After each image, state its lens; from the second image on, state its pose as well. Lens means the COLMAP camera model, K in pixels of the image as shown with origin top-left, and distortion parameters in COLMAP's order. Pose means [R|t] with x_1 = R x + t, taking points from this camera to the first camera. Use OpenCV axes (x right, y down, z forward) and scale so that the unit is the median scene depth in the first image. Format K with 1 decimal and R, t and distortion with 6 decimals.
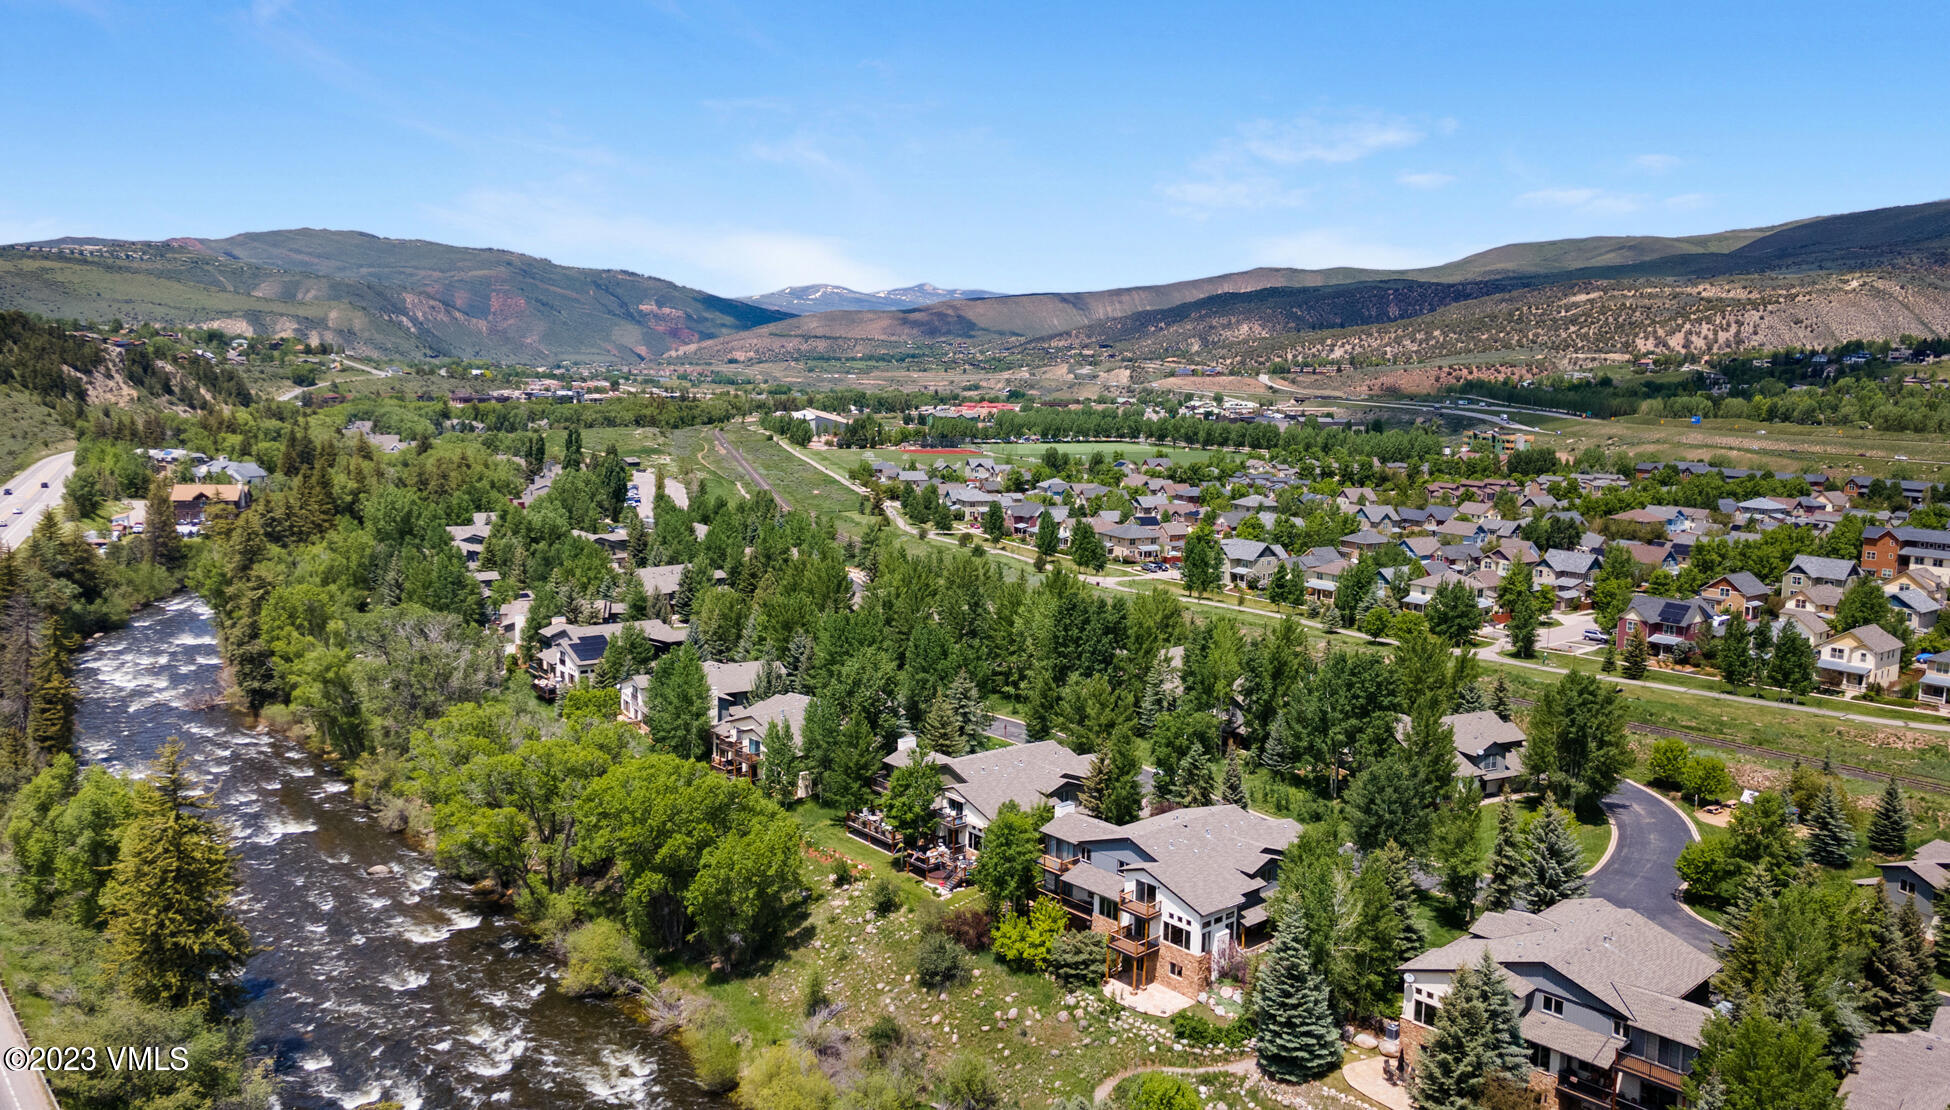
lens RADIAL K [[1444.4, 0, 989.9], [0, 1444.4, 555.0], [0, 0, 1]] dist [0.024347, 0.000688]
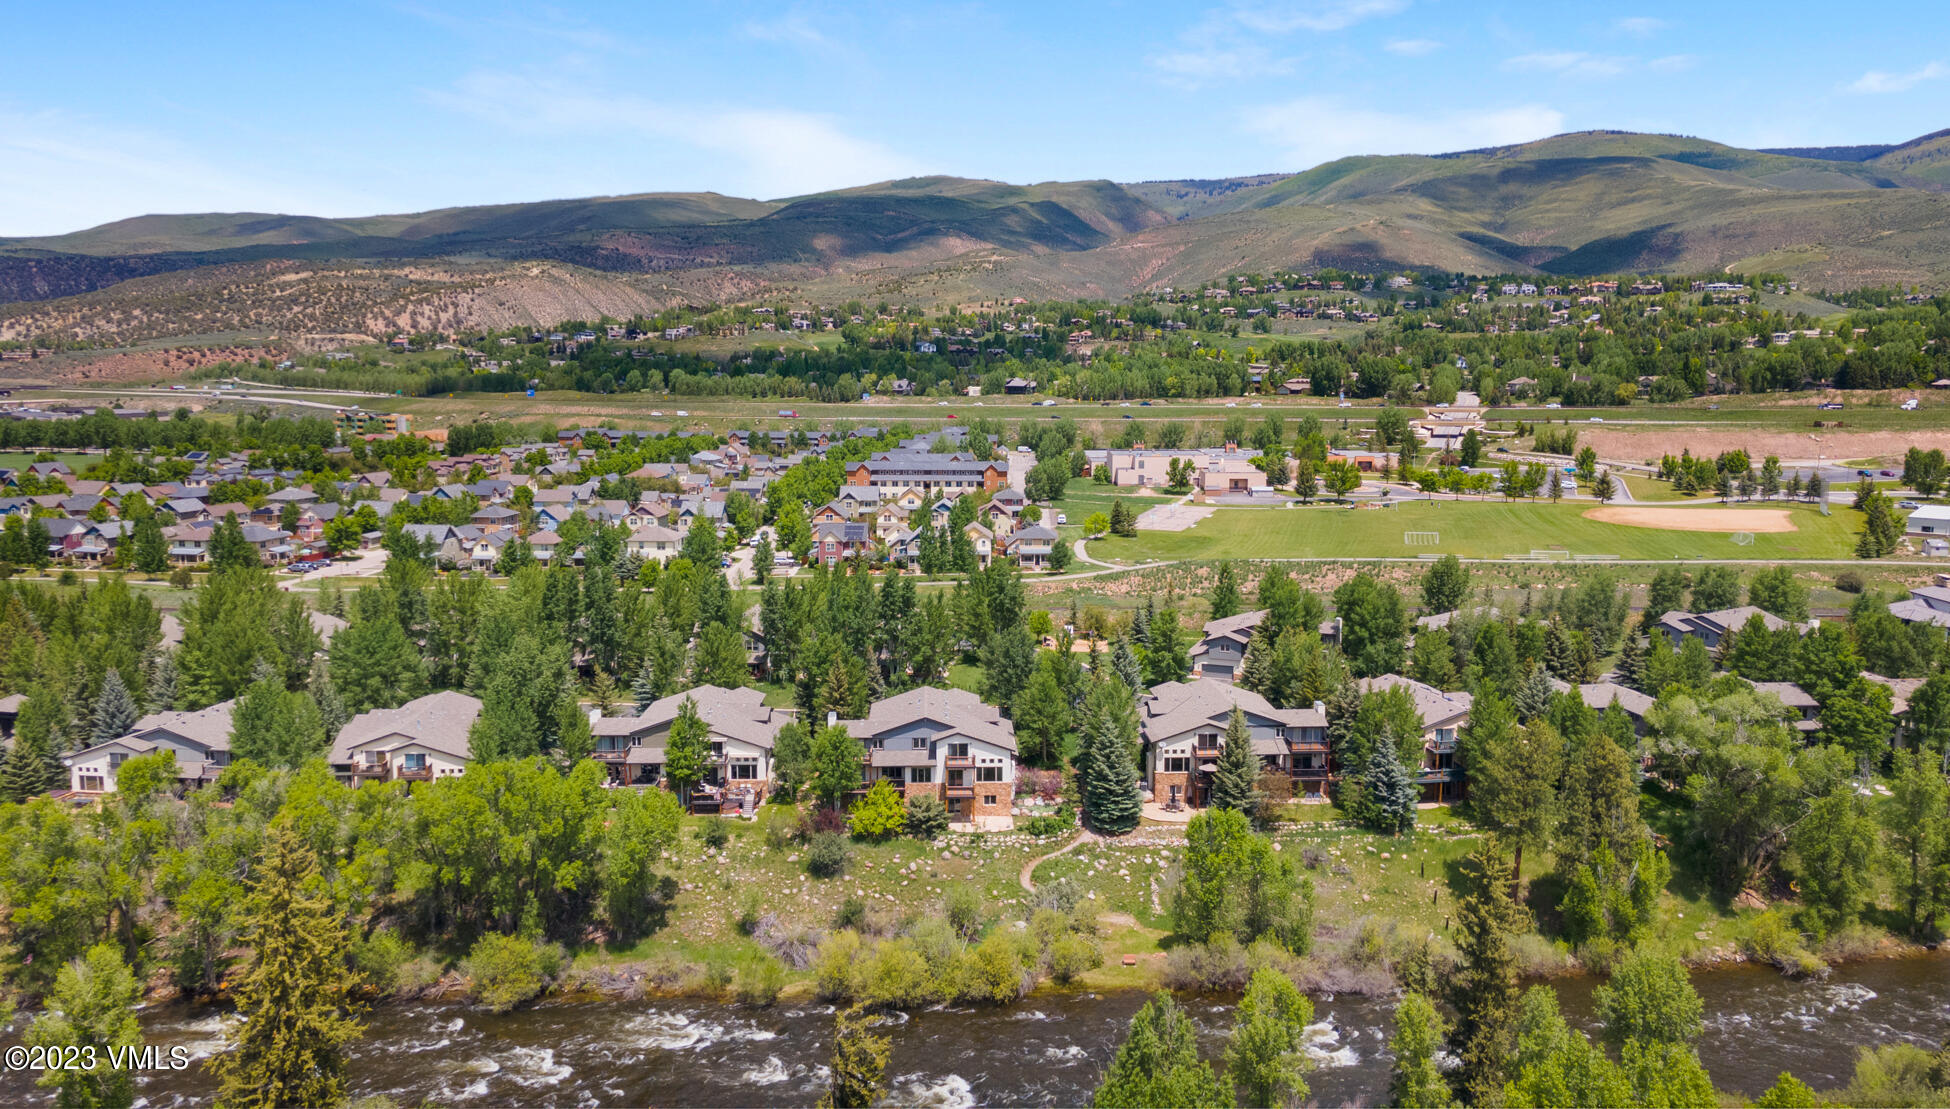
lens RADIAL K [[1444.4, 0, 989.9], [0, 1444.4, 554.5], [0, 0, 1]] dist [0.024347, 0.000688]
pose [[0.636964, -0.128823, 0.760053, -0.075916], [0.118611, 0.990576, 0.068493, -0.002531], [-0.761714, 0.046523, 0.646241, 0.011477]]
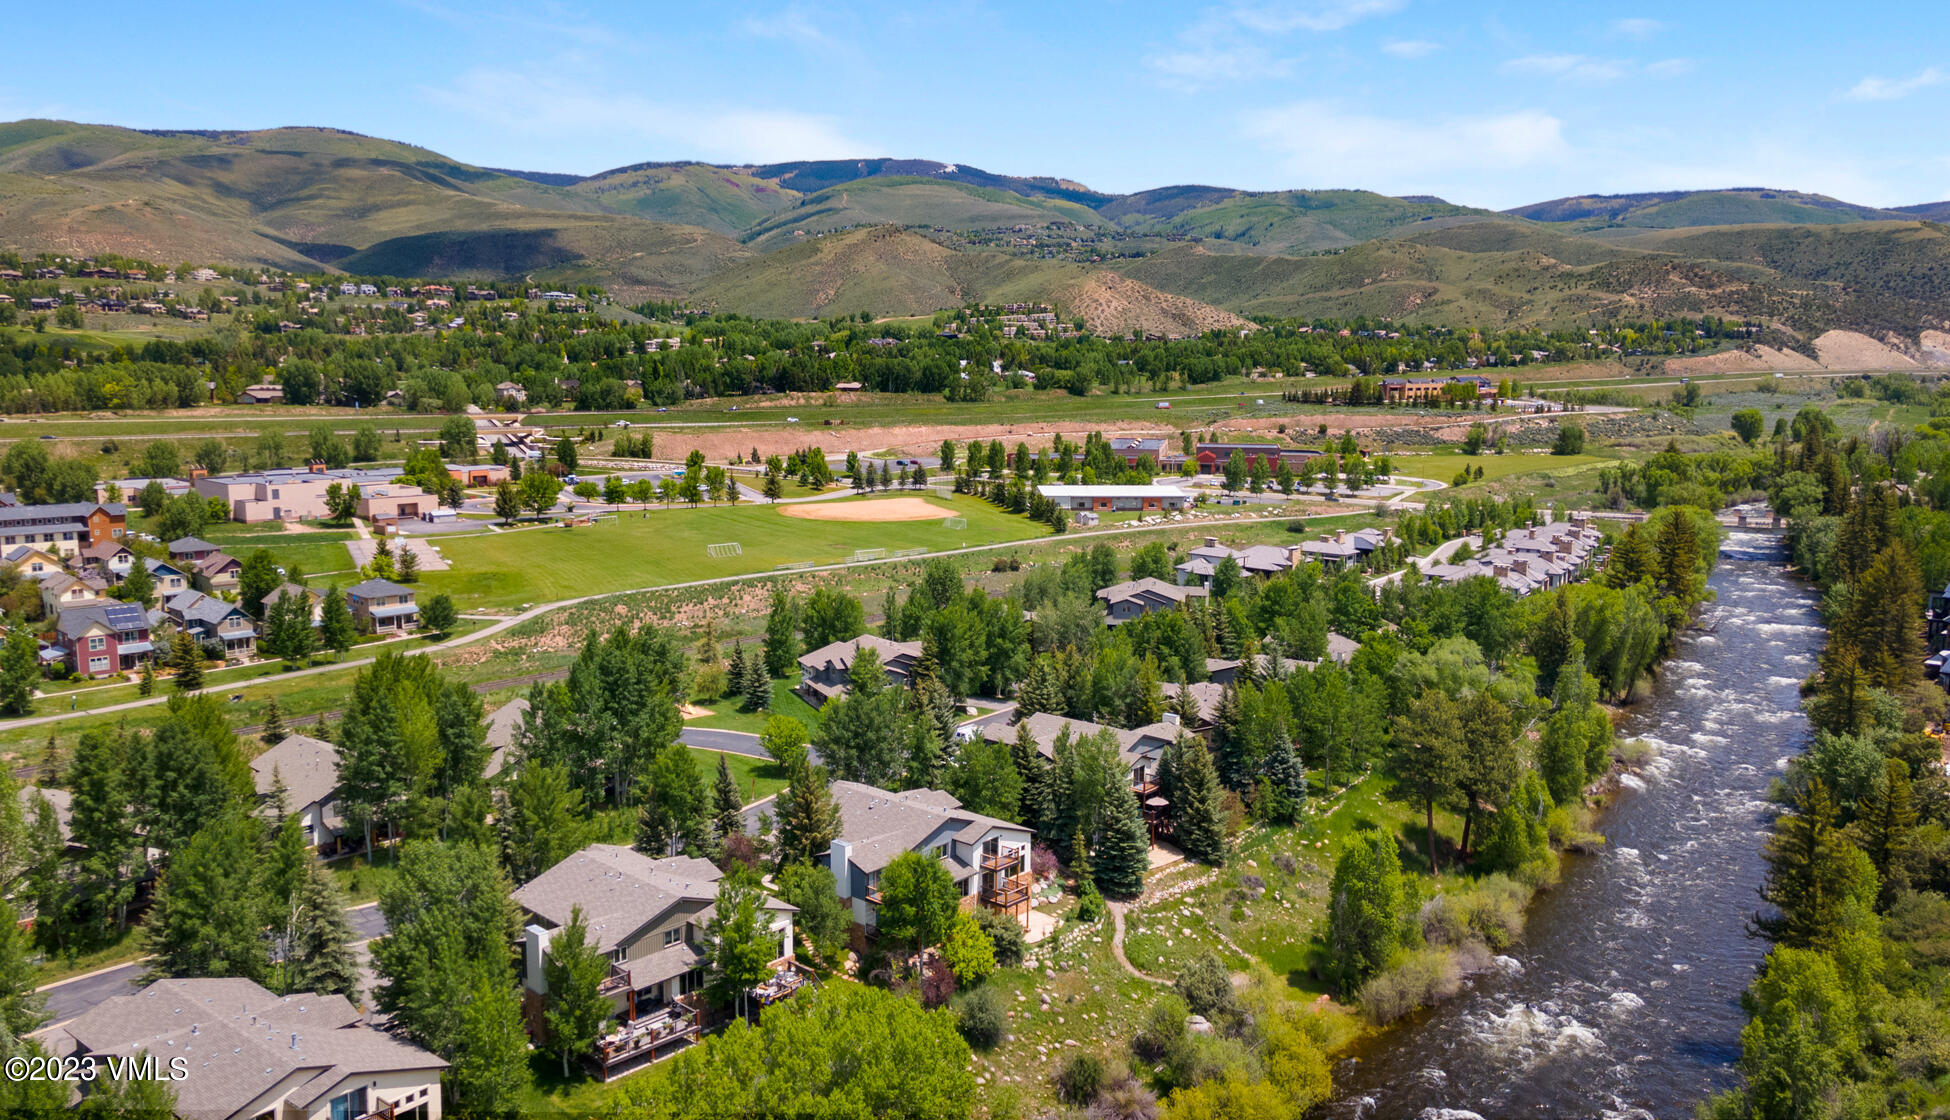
lens RADIAL K [[1431.0, 0, 976.6], [0, 1431.0, 590.8], [0, 0, 1]] dist [0.005540, 0.054550]
pose [[-0.135565, -0.181675, 0.973969, -0.080502], [0.125845, 0.971925, 0.198809, -0.015085], [-0.982744, 0.149520, -0.108896, 0.099168]]
